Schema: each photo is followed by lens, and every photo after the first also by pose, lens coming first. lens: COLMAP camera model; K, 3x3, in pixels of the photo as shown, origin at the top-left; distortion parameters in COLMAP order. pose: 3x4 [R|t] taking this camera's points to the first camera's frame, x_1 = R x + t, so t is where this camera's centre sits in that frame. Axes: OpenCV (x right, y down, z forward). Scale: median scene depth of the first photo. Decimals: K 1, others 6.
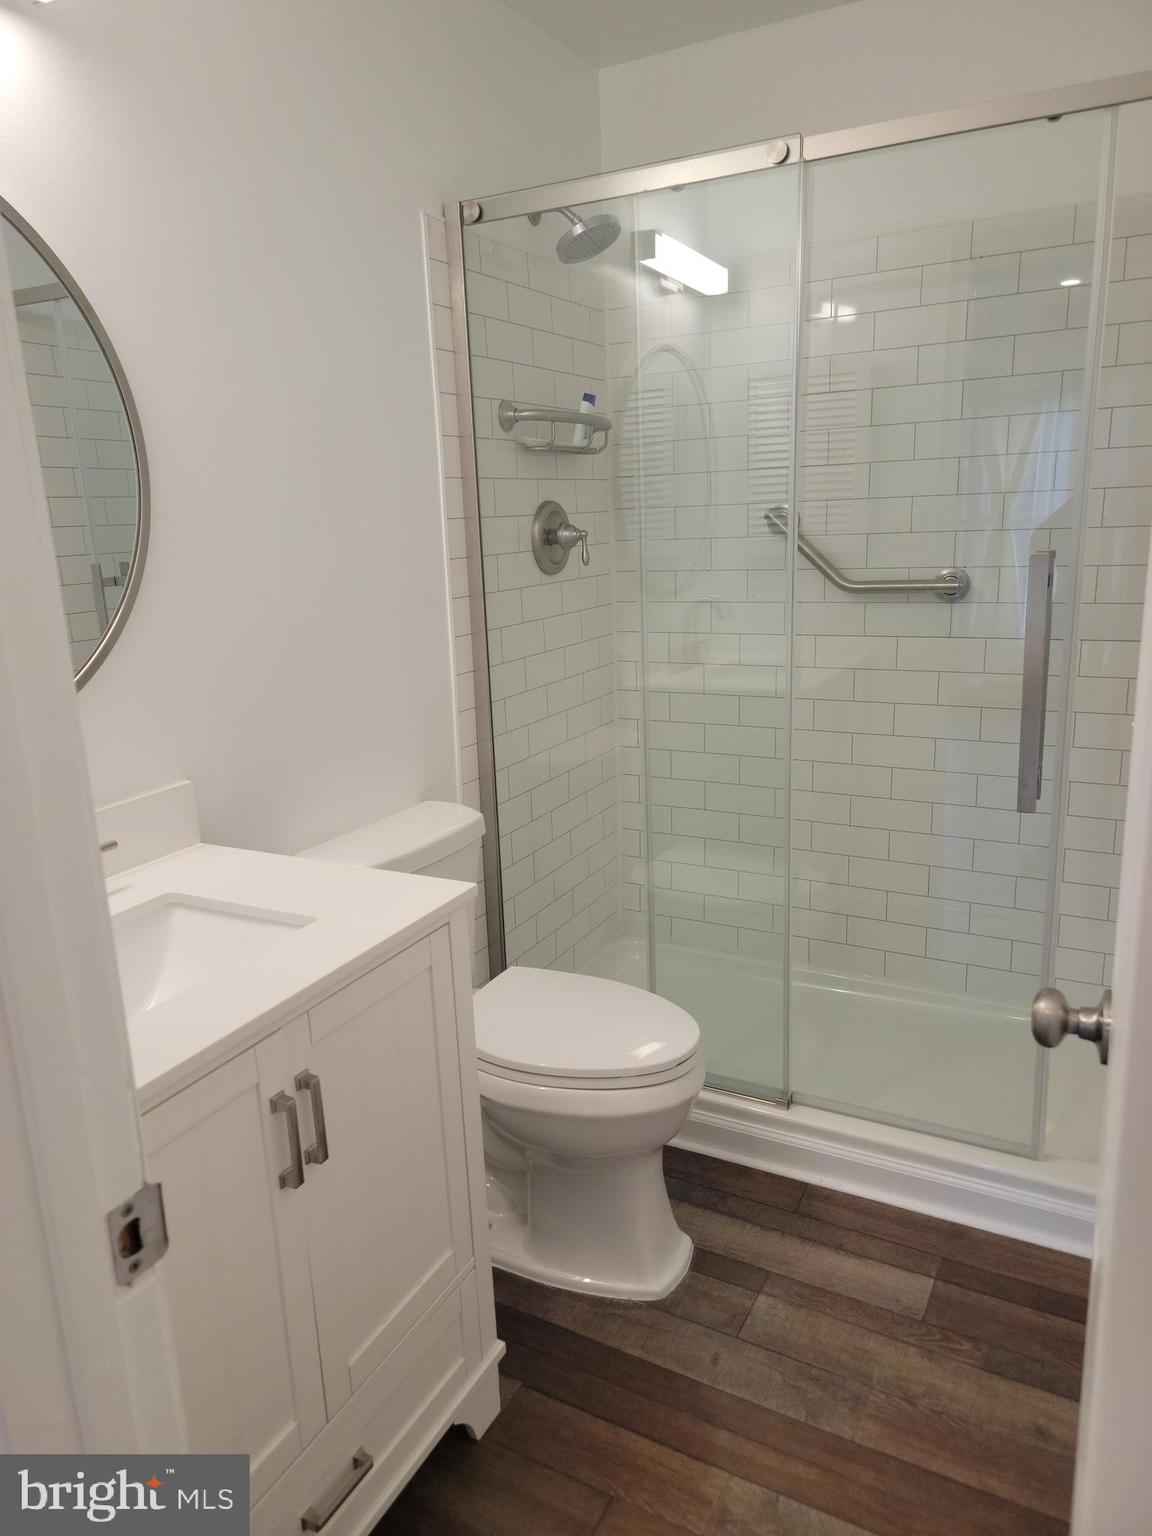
lens RADIAL K [[1062.7, 0, 560.0], [0, 1062.7, 798.1], [0, 0, 1]] dist [0.086538, -0.070554]
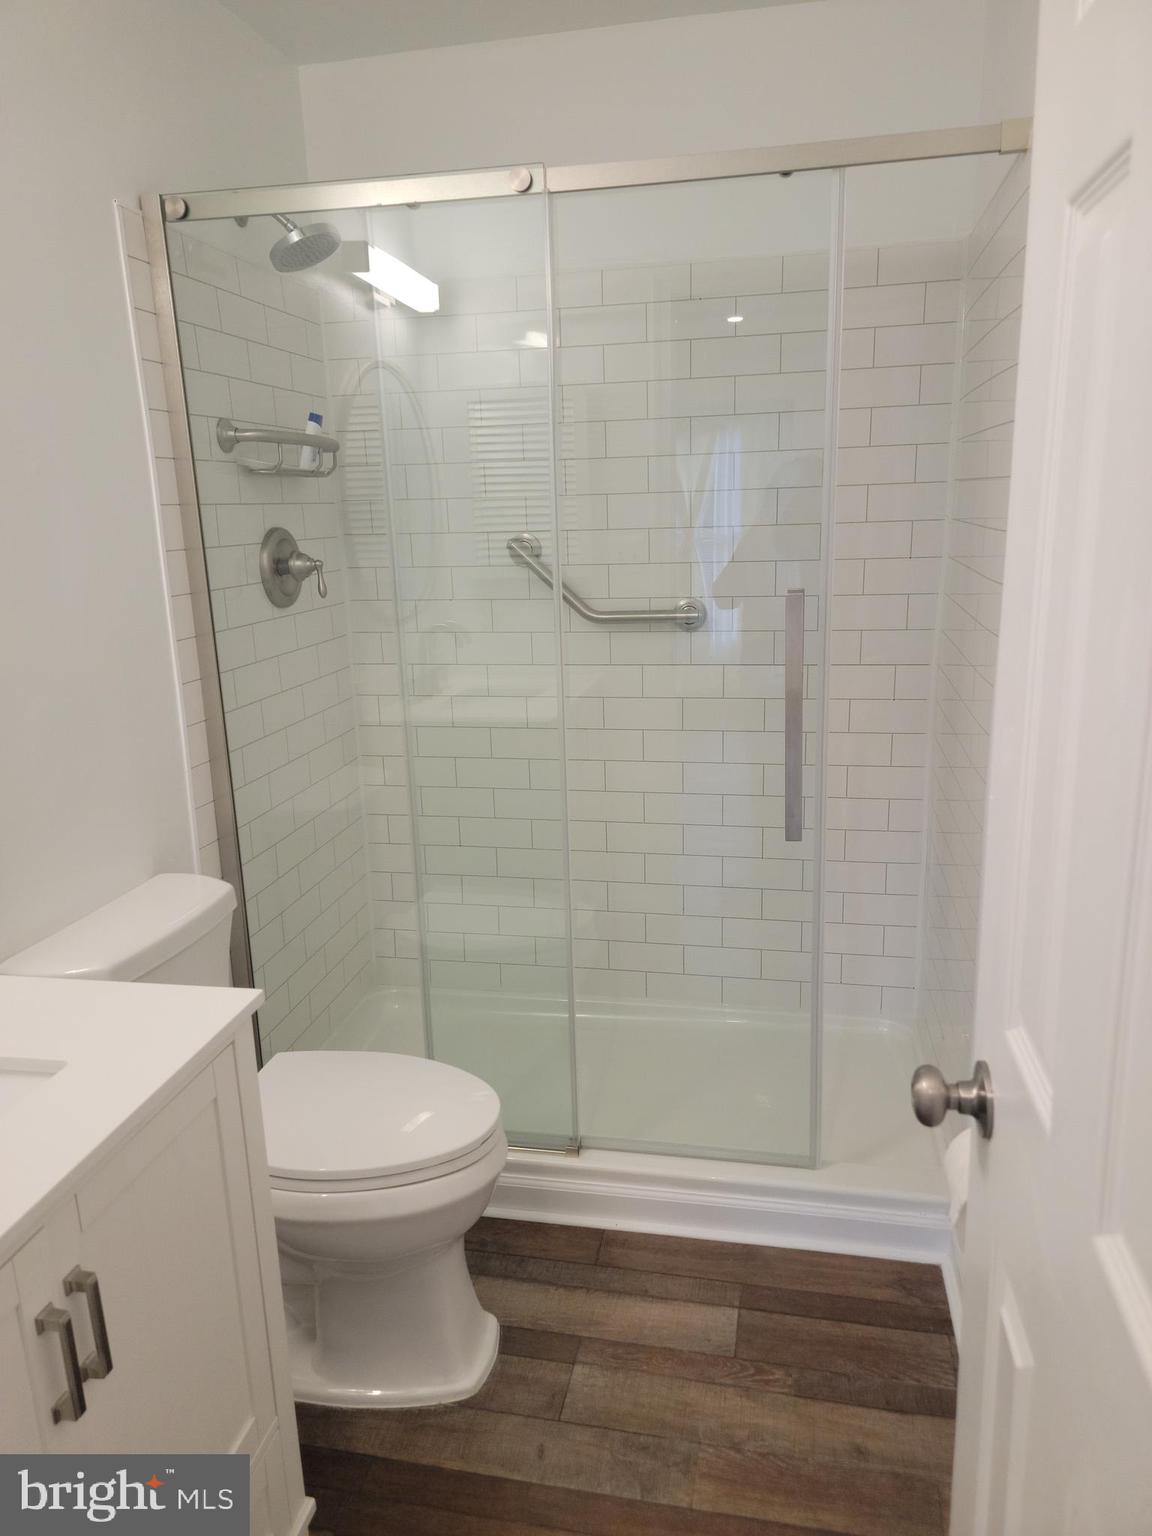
lens RADIAL K [[1062.7, 0, 563.6], [0, 1062.7, 783.8], [0, 0, 1]] dist [0.086538, -0.070554]
pose [[0.955484, -0.065761, 0.287620, -0.062787], [0.069460, 0.997581, -0.002662, -0.048593], [-0.286750, 0.022521, 0.957741, 0.071893]]
